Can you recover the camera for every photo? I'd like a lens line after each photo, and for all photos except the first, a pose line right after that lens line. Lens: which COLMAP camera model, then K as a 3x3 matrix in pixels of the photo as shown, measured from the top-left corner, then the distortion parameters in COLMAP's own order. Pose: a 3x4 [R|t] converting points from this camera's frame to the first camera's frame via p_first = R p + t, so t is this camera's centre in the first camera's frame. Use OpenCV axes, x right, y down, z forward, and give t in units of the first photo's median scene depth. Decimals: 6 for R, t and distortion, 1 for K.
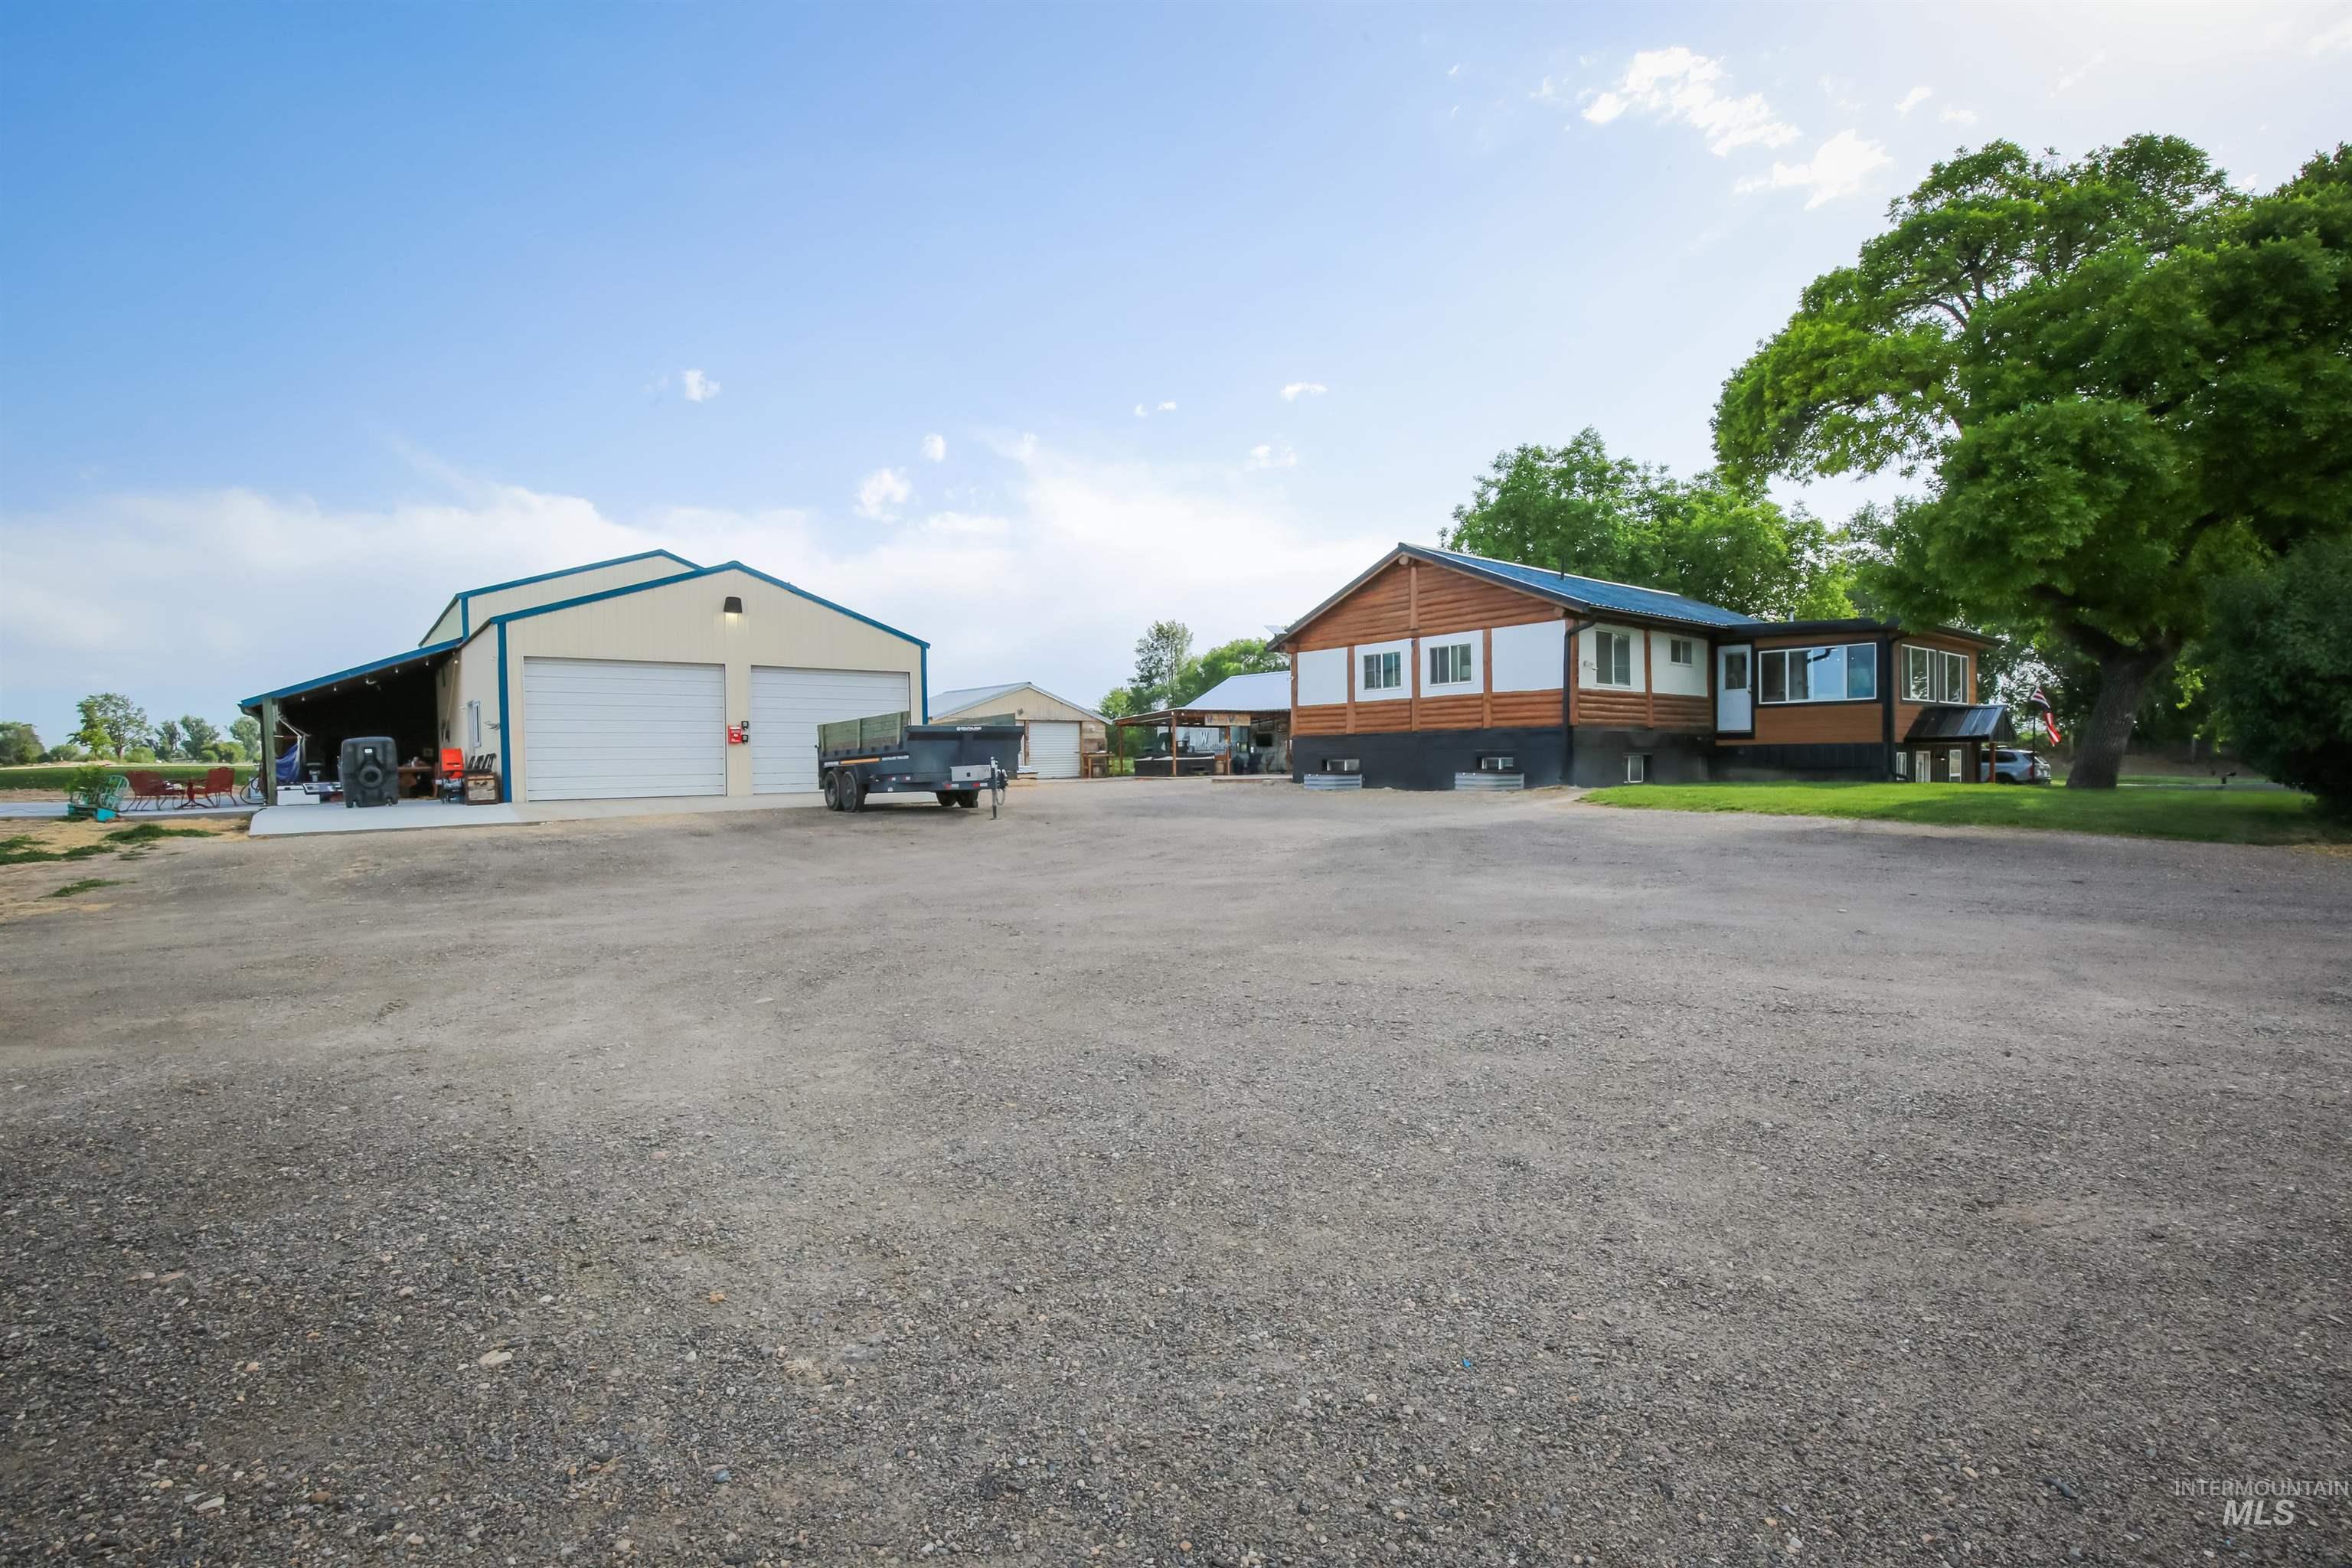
lens RADIAL K [[1071.9, 0, 1182.9], [0, 1071.9, 884.9], [0, 0, 1]] dist [-0.031475, 0.006985]
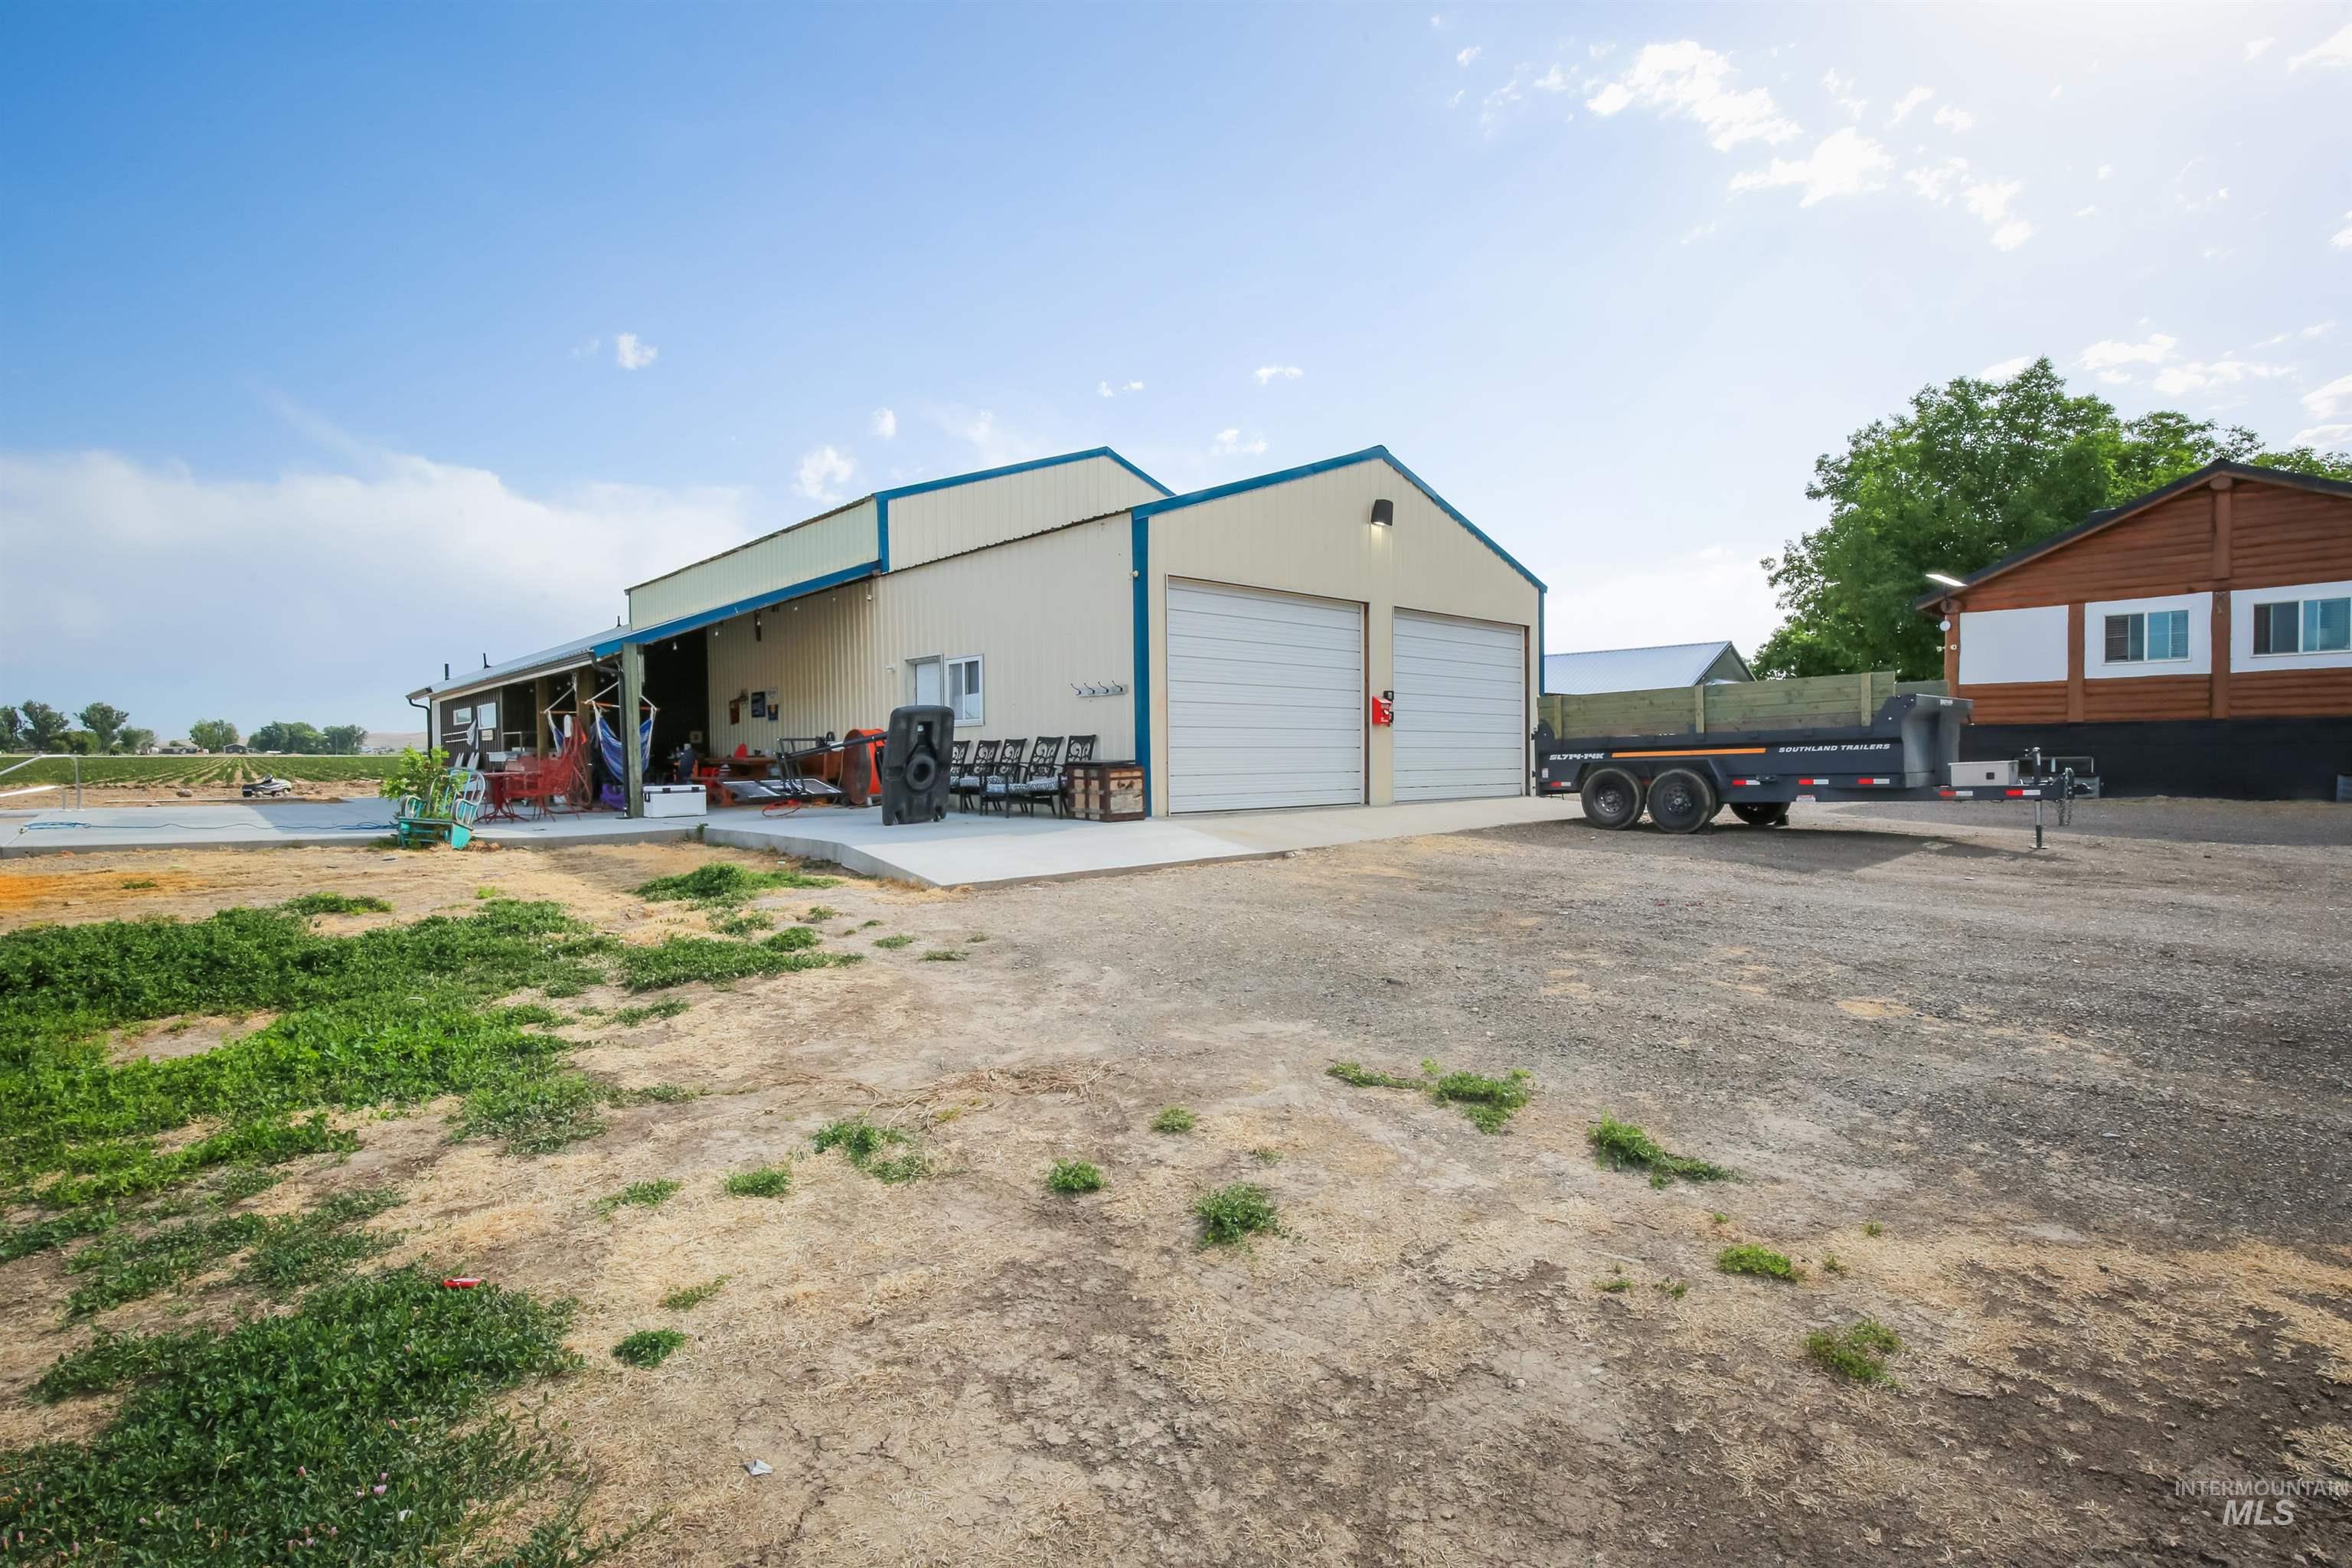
lens RADIAL K [[1160.6, 0, 1176.0], [0, 1160.6, 784.0], [0, 0, 1]] dist [-0.044793, 0.014655]
pose [[0.998470, 0.004277, 0.055130, -0.910276], [0.001029, 0.995395, -0.095858, -0.047844], [-0.055286, 0.095768, 0.993867, 0.494349]]
